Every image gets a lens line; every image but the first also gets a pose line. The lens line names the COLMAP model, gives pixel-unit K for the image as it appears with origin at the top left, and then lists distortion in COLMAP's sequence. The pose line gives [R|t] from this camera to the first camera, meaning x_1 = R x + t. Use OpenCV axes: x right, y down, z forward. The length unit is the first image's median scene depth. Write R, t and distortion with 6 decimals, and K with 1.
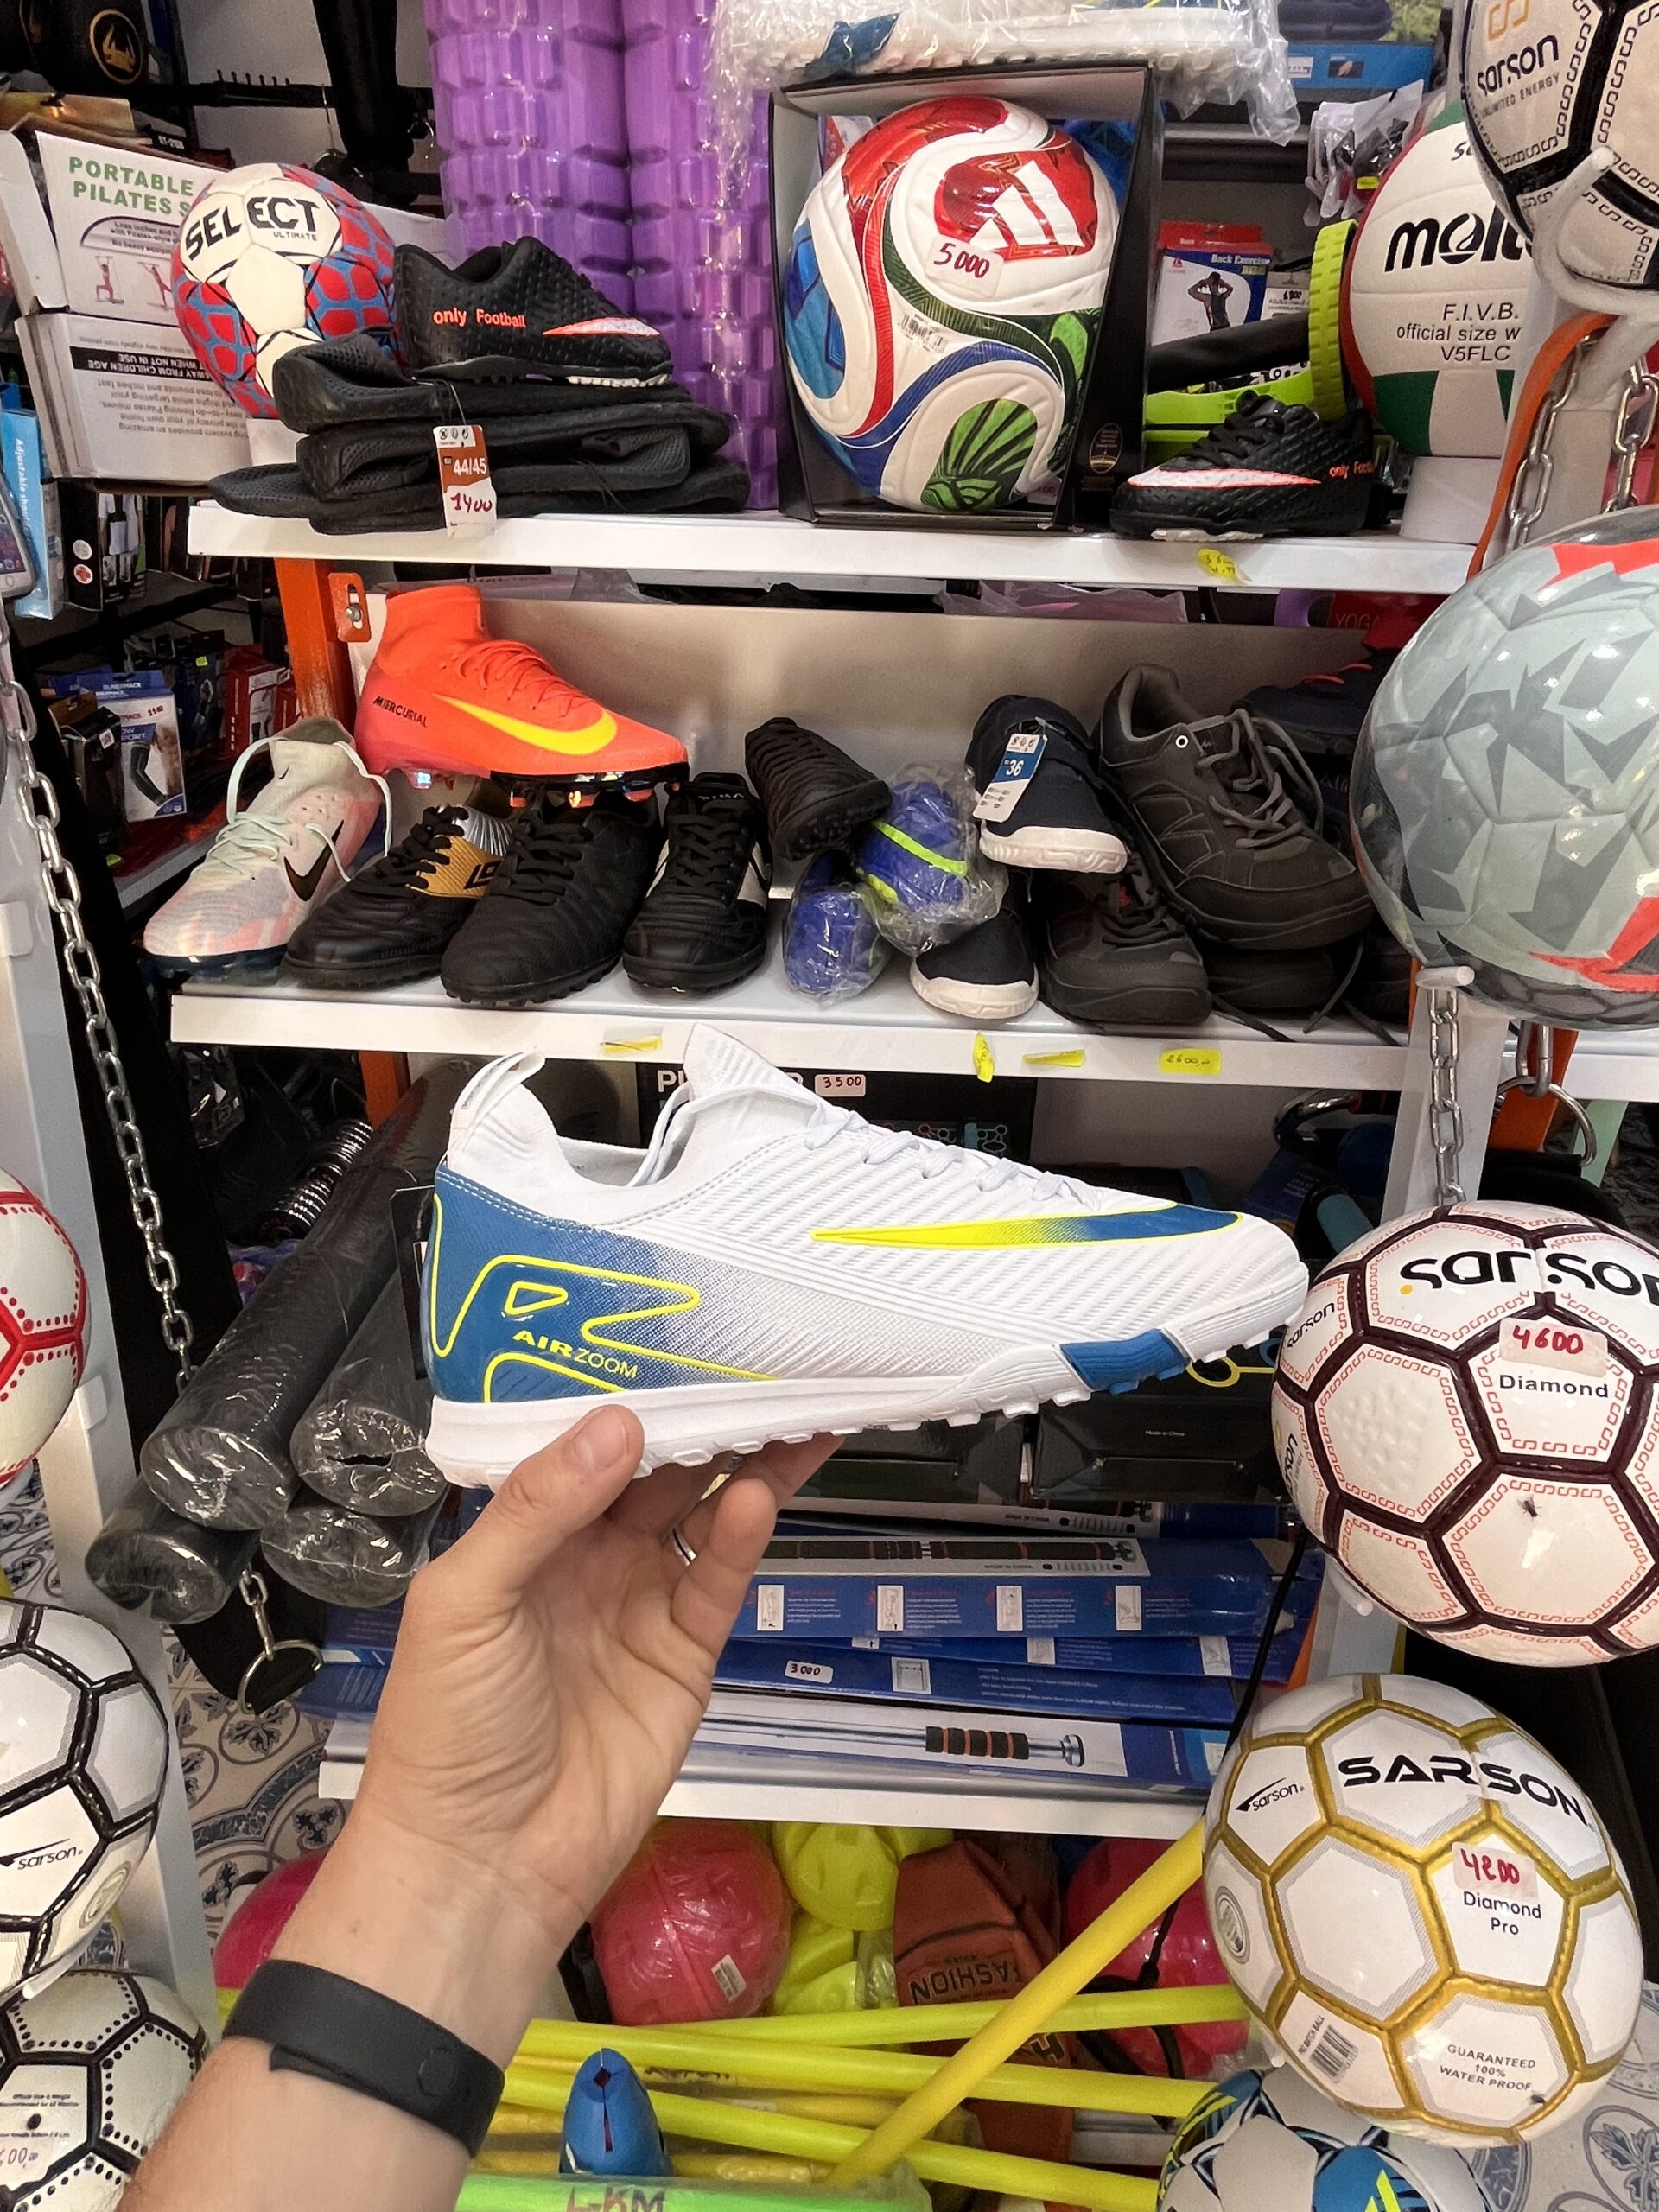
lens RADIAL K [[1235.3, 0, 839.6], [0, 1235.3, 1086.6], [0, 0, 1]] dist [0.000951, 0.001297]
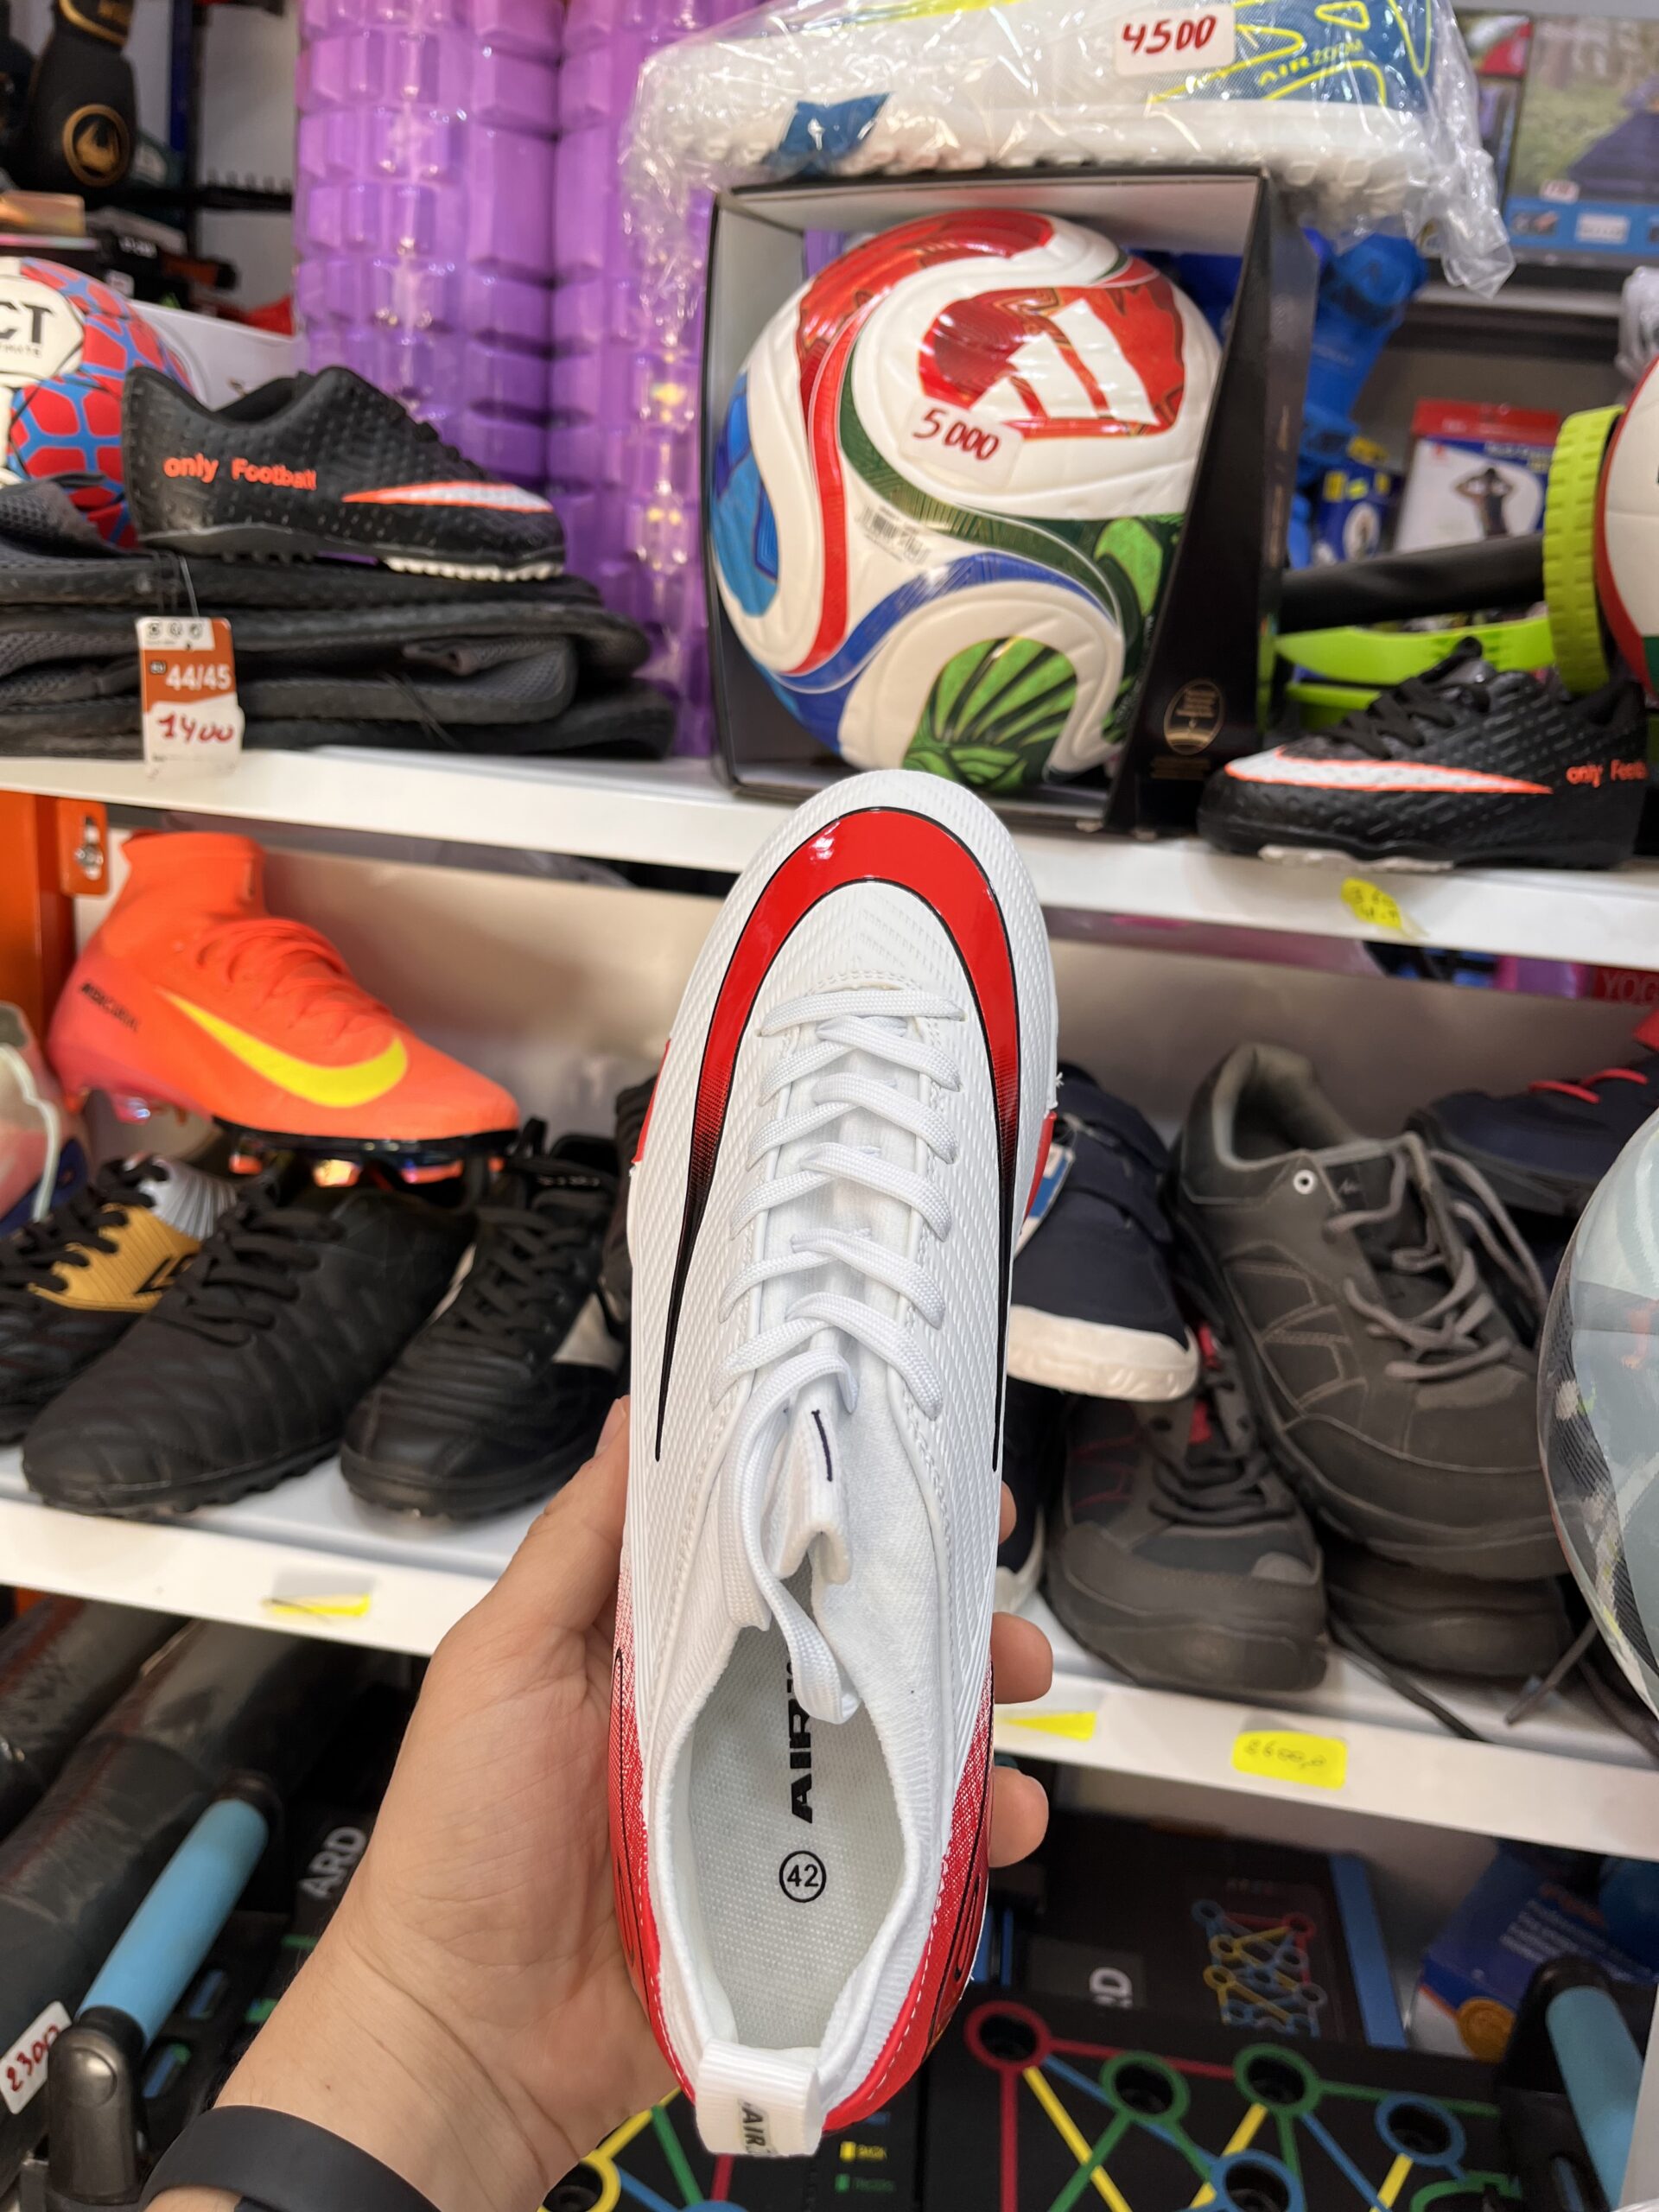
lens RADIAL K [[1689.6, 0, 838.3], [0, 1689.6, 1105.2], [0, 0, 1]] dist [0.068349, -0.099018]
pose [[0.992197, 0.088029, -0.088294, 0.132447], [-0.104326, 0.973951, -0.201333, -0.135745], [0.068271, 0.208974, 0.975535, 0.193851]]
